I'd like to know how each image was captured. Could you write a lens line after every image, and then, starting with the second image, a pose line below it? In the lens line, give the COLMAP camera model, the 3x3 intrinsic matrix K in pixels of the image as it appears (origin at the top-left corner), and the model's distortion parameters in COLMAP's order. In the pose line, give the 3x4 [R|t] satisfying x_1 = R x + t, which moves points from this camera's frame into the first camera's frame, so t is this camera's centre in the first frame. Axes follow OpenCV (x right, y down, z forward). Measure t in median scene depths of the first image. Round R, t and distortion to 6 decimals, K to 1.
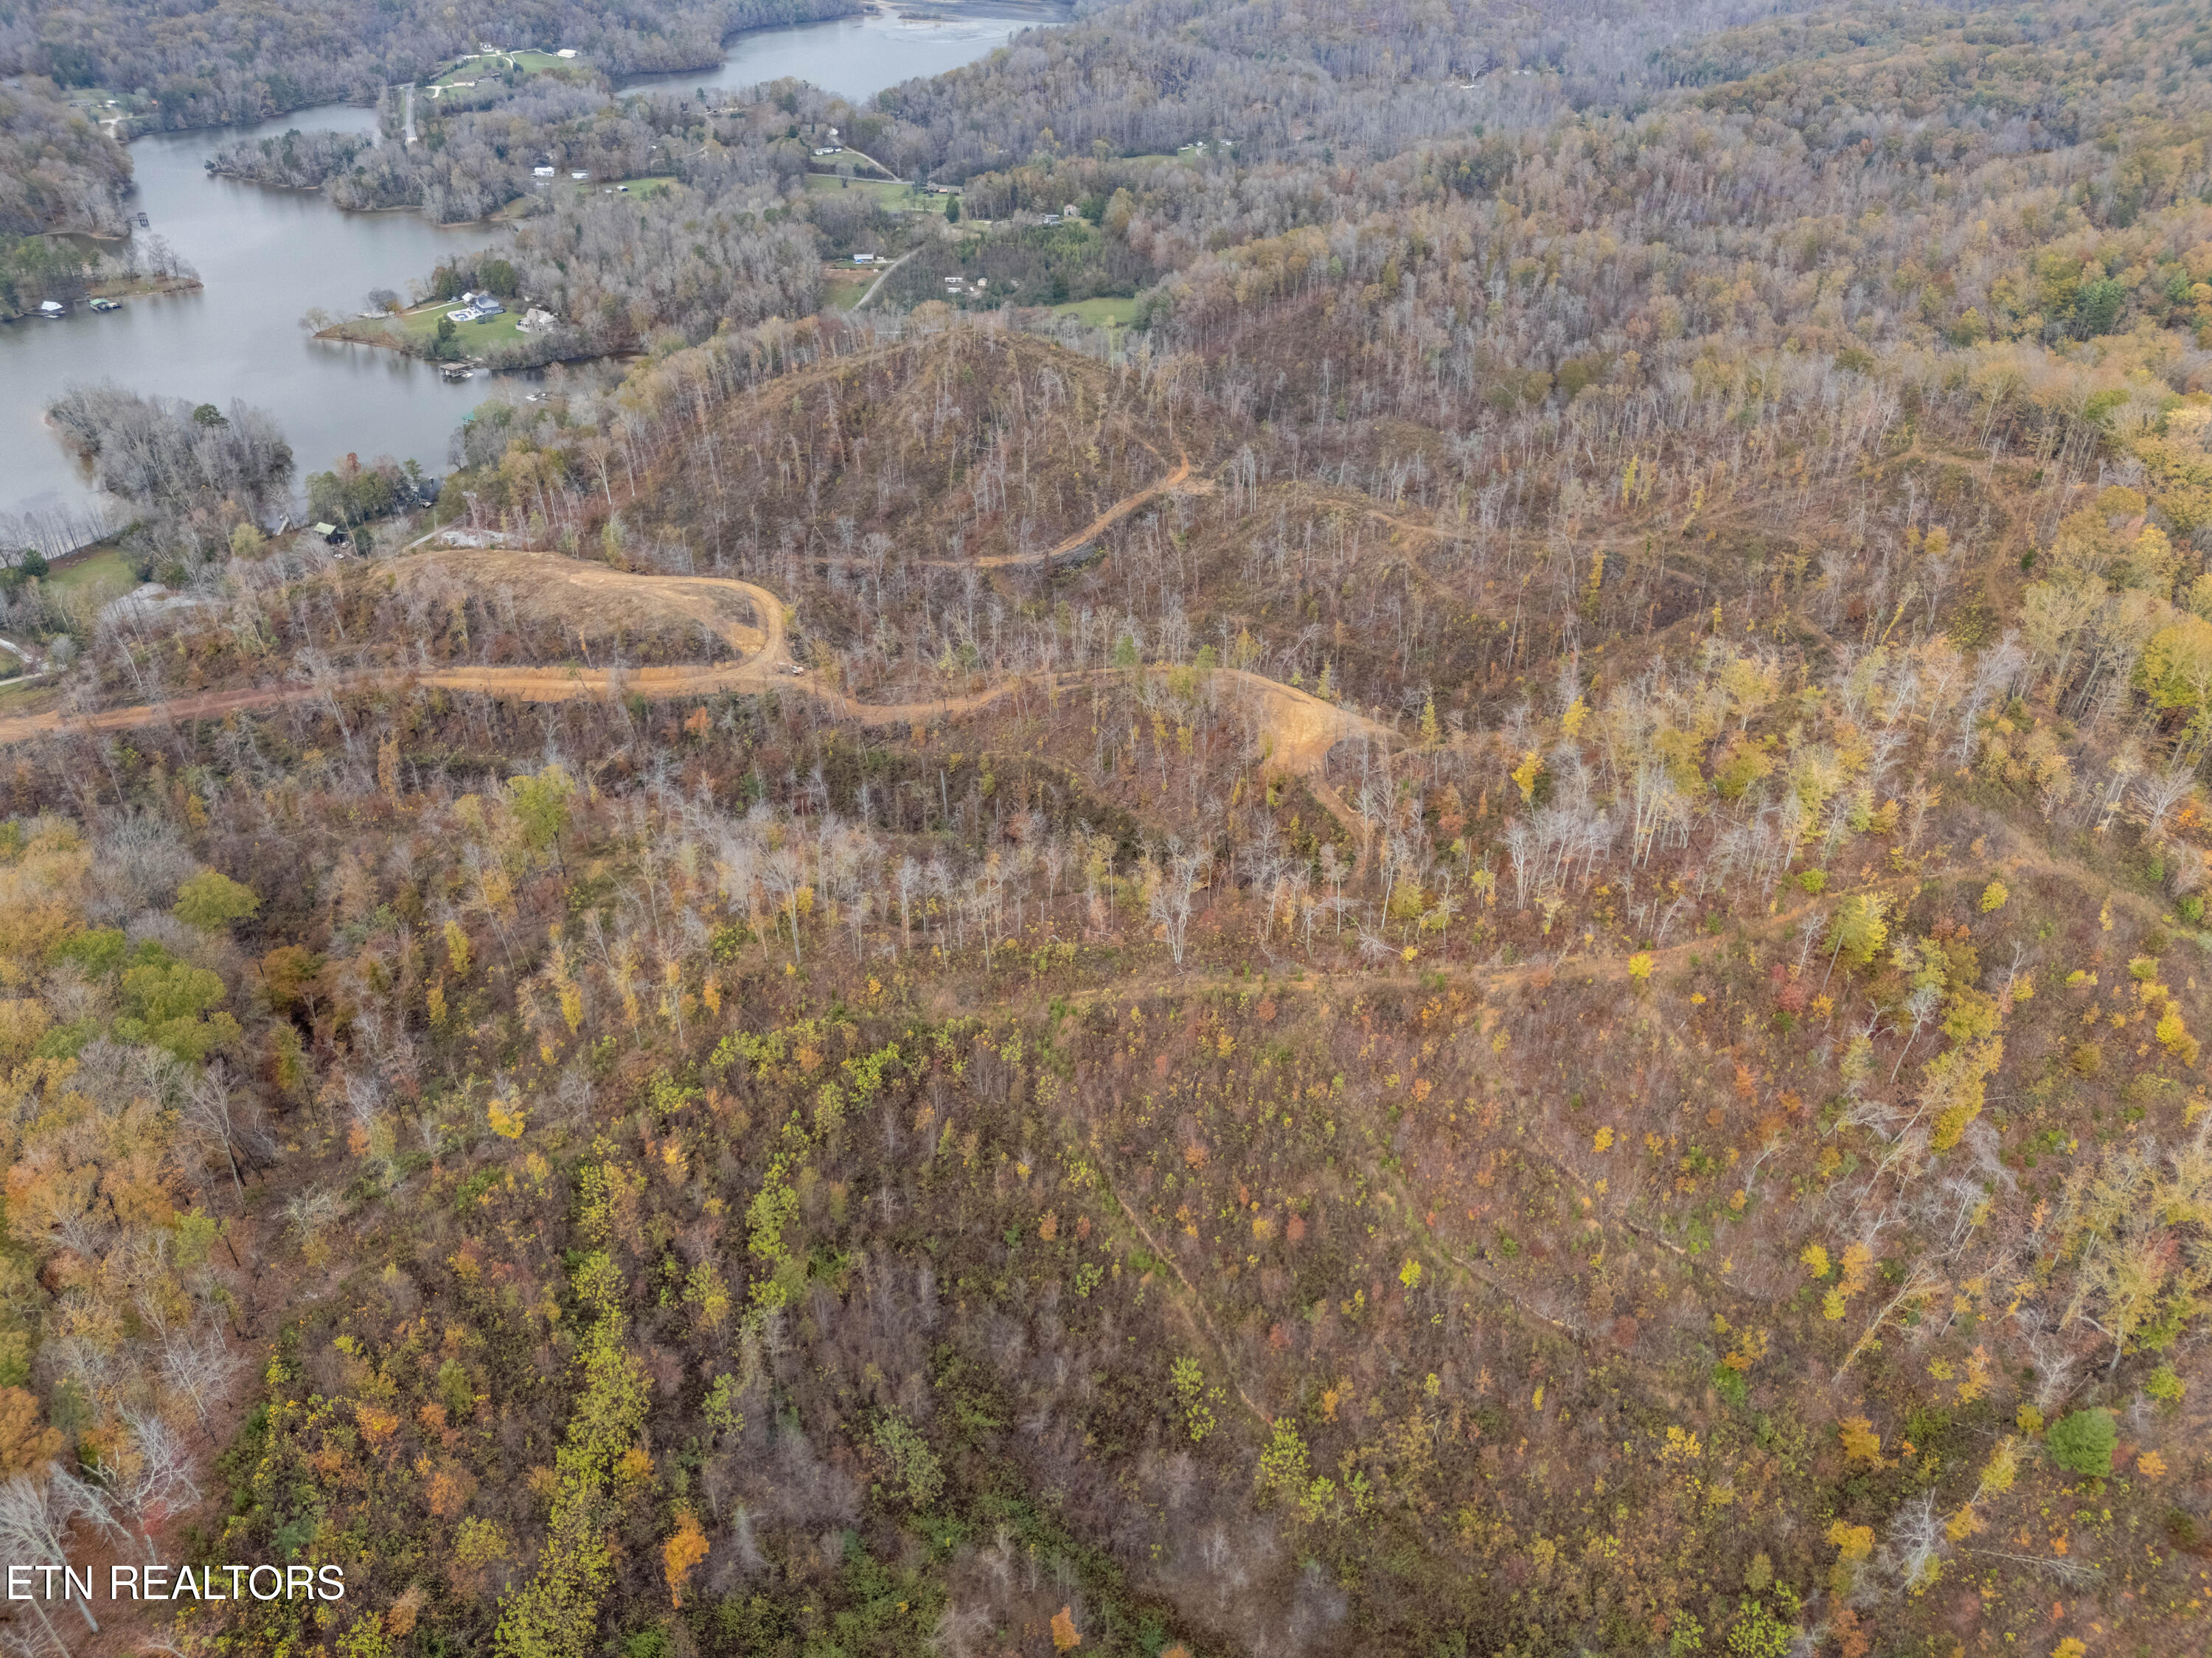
lens RADIAL K [[1611.3, 0, 1113.2], [0, 1611.3, 837.6], [0, 0, 1]] dist [0.060011, -0.048783]
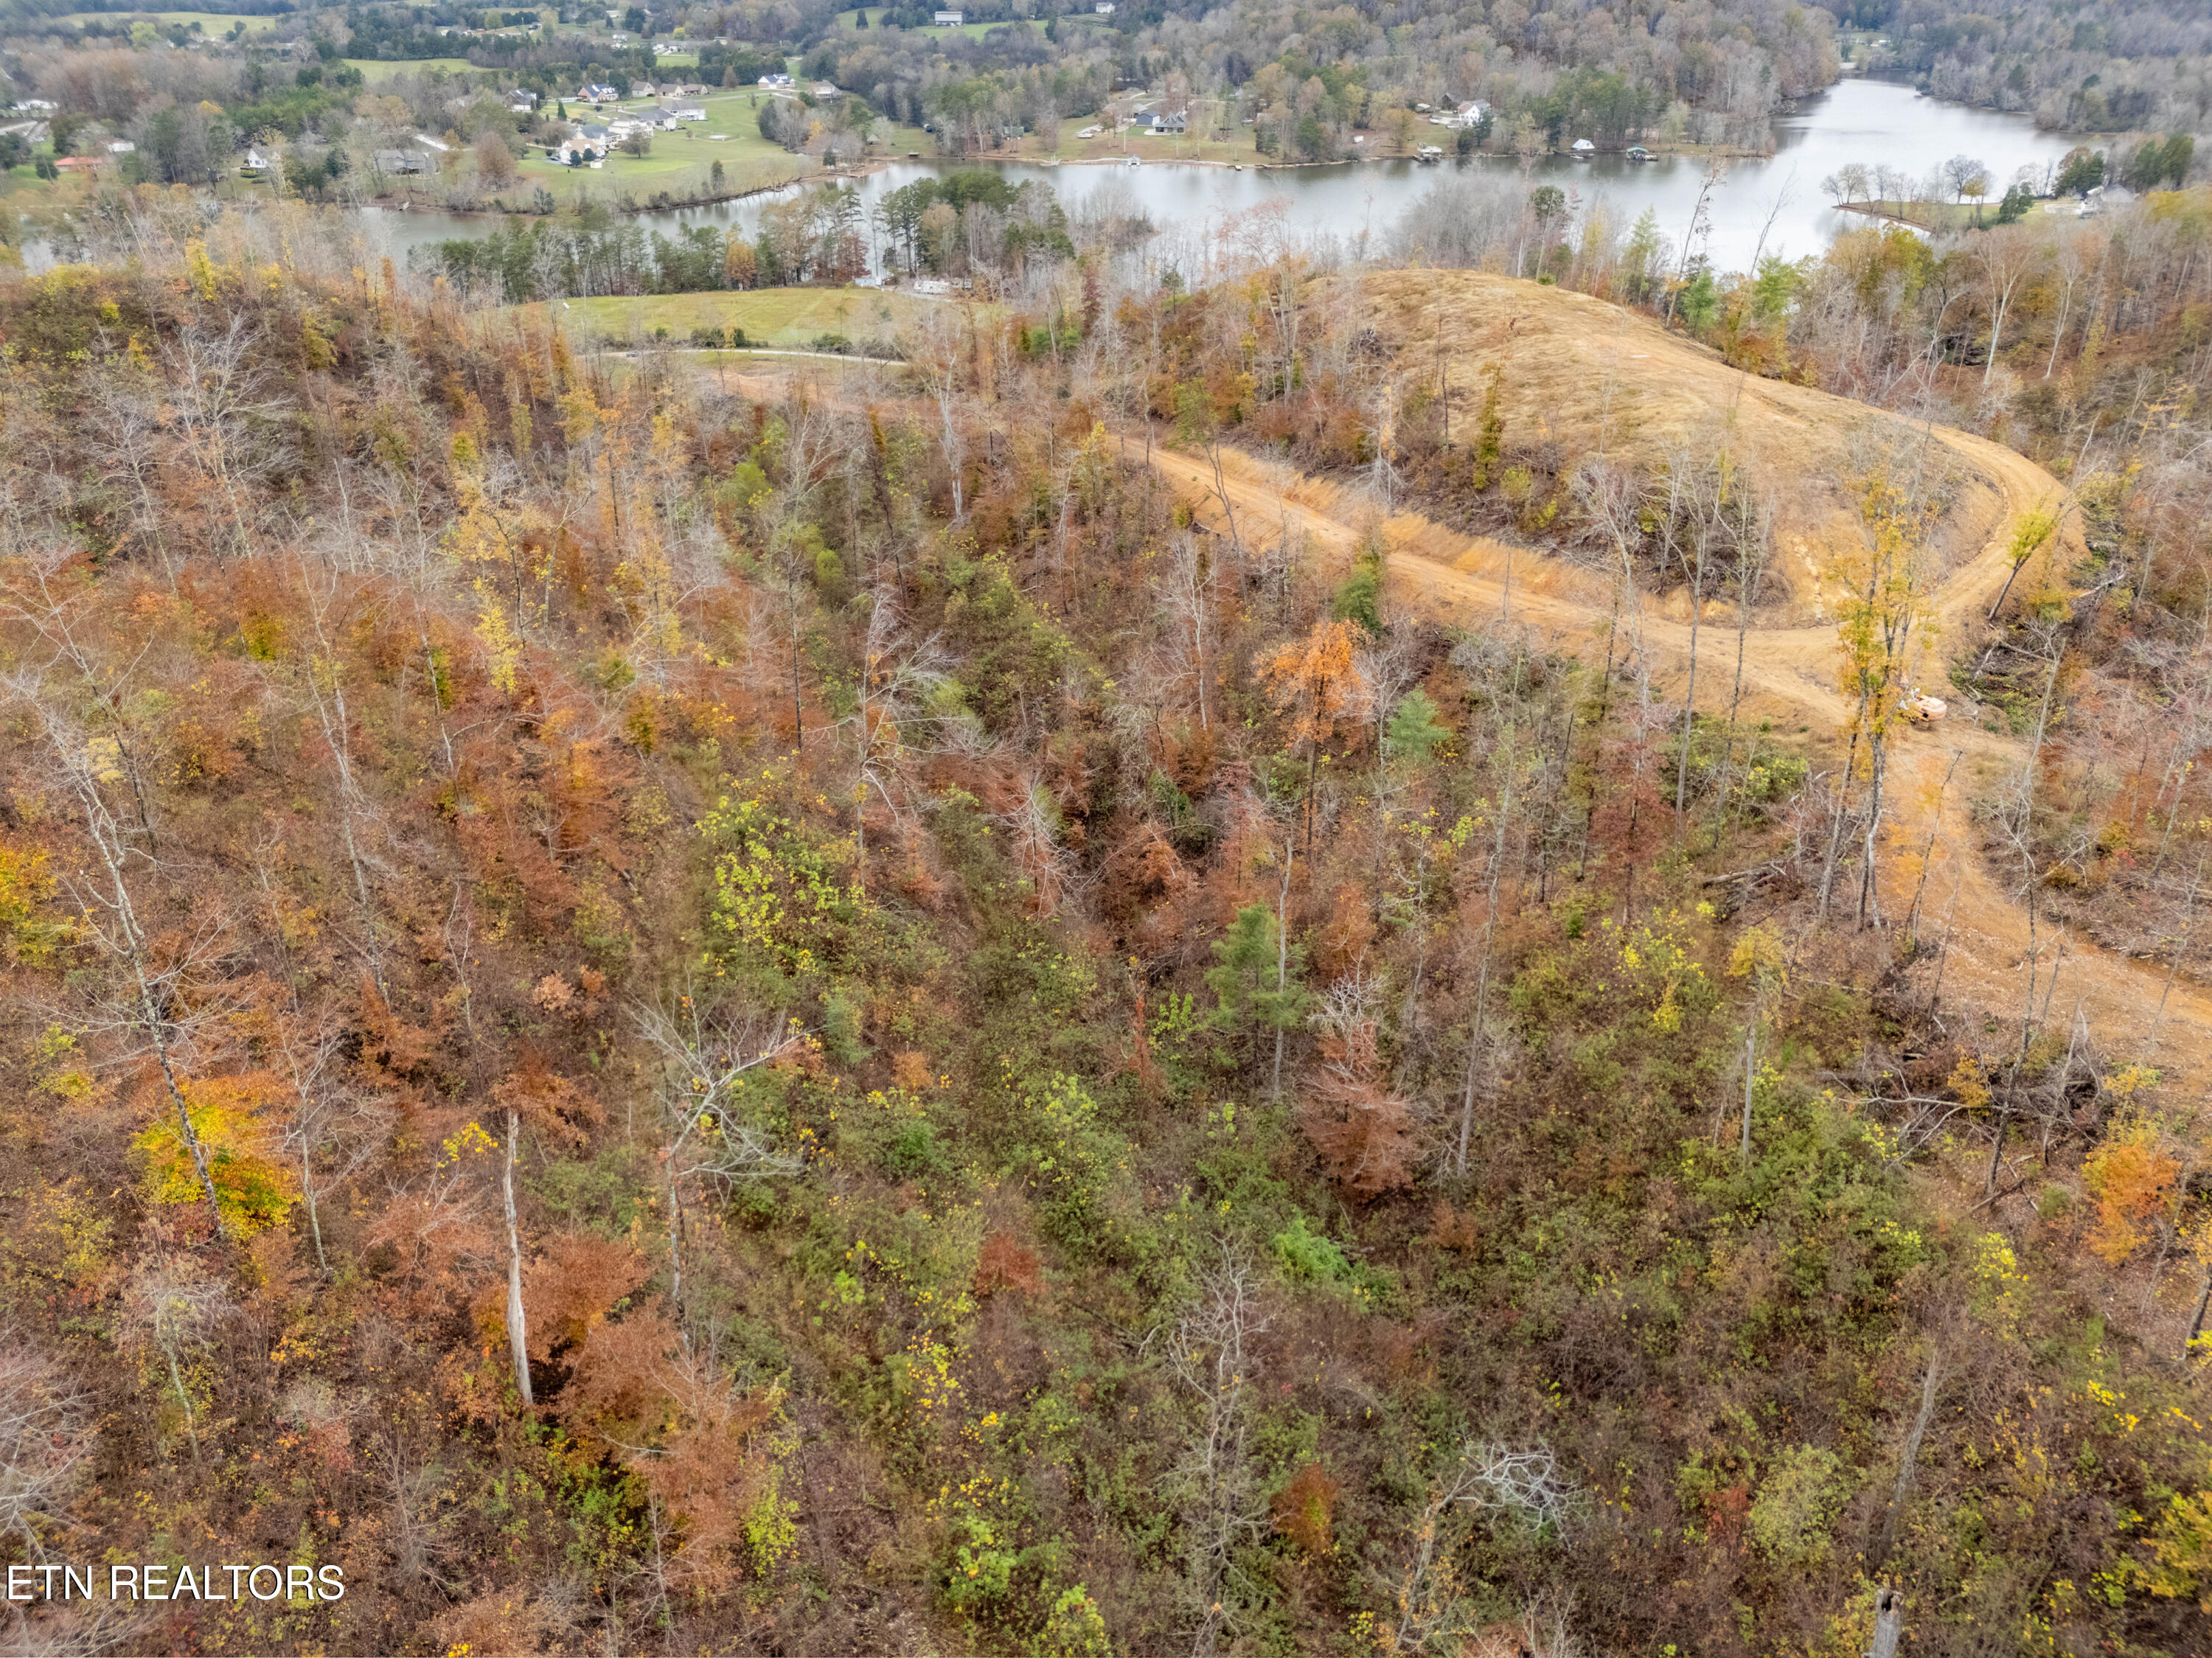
lens RADIAL K [[1608.3, 0, 1106.0], [0, 1608.3, 829.0], [0, 0, 1]] dist [0.065790, -0.042285]
pose [[0.539173, 0.398503, -0.741949, -0.061040], [-0.451387, 0.880487, 0.144889, -0.062903], [0.711015, 0.256786, 0.654613, 0.710790]]
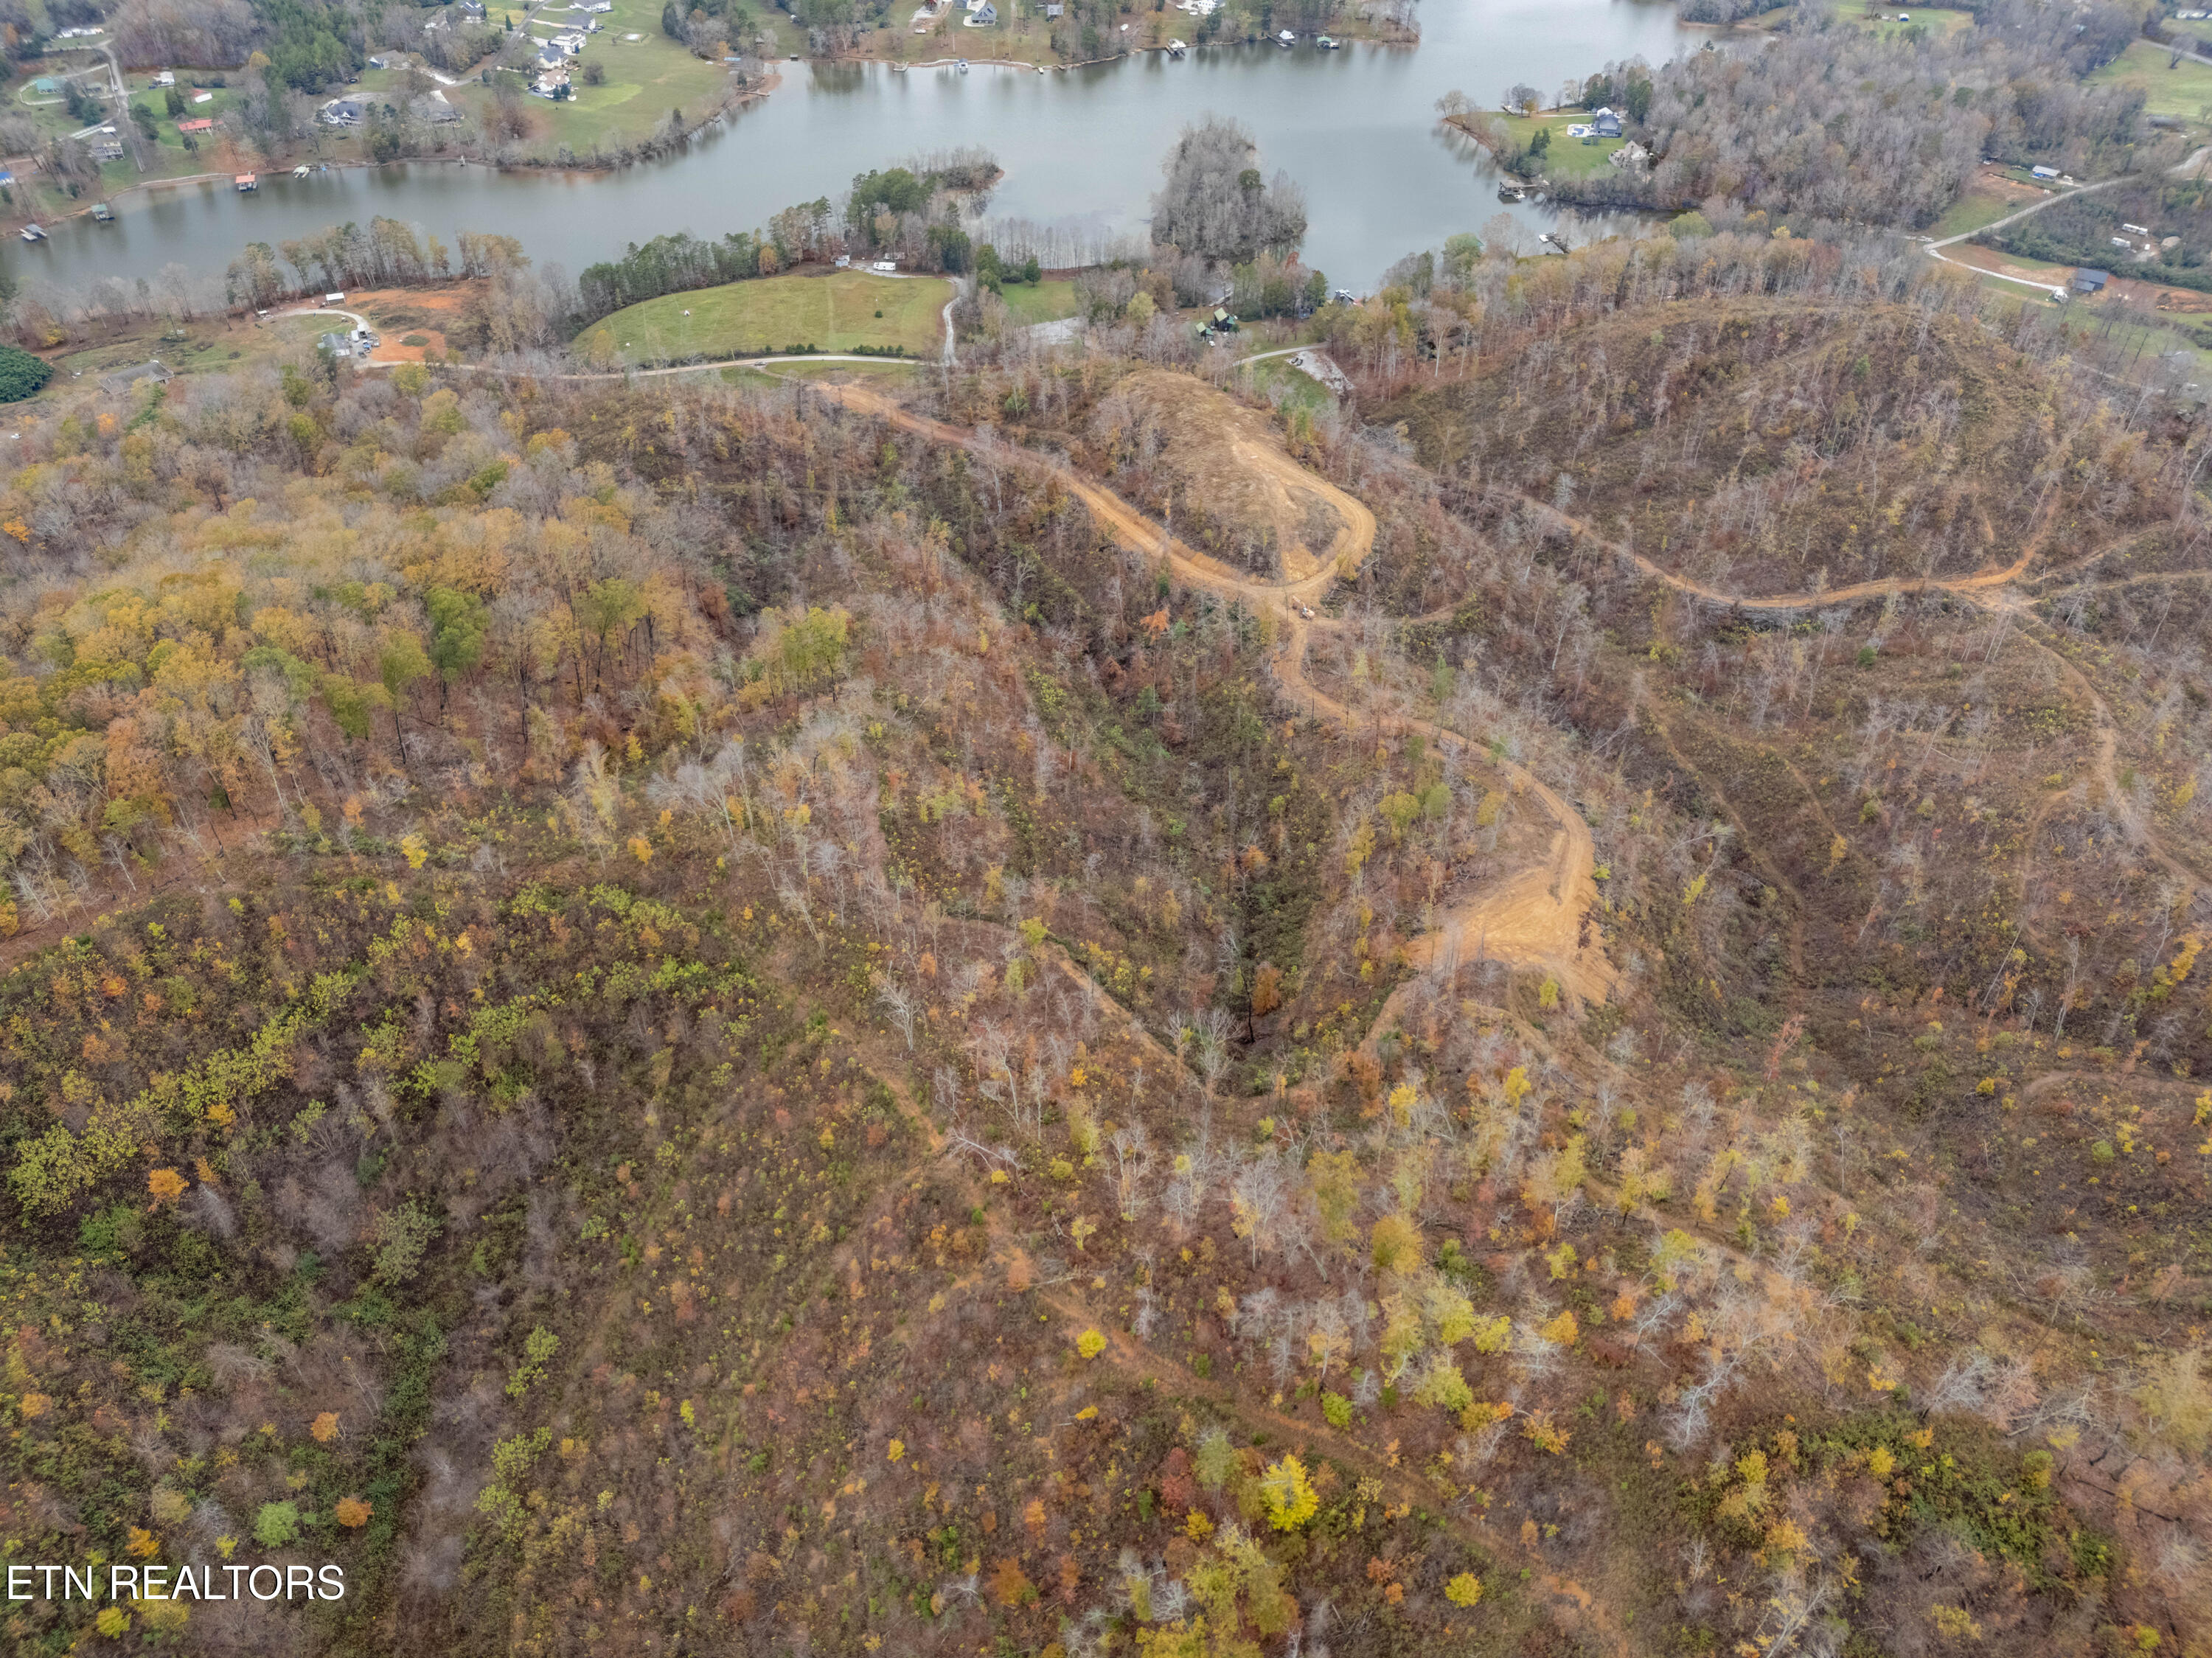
lens RADIAL K [[1611.3, 0, 1113.2], [0, 1611.3, 837.6], [0, 0, 1]] dist [0.060011, -0.048783]
pose [[0.658393, 0.494585, -0.567365, 0.346069], [-0.411169, 0.867723, 0.279278, -0.204084], [0.630443, 0.049409, 0.774661, 0.150593]]
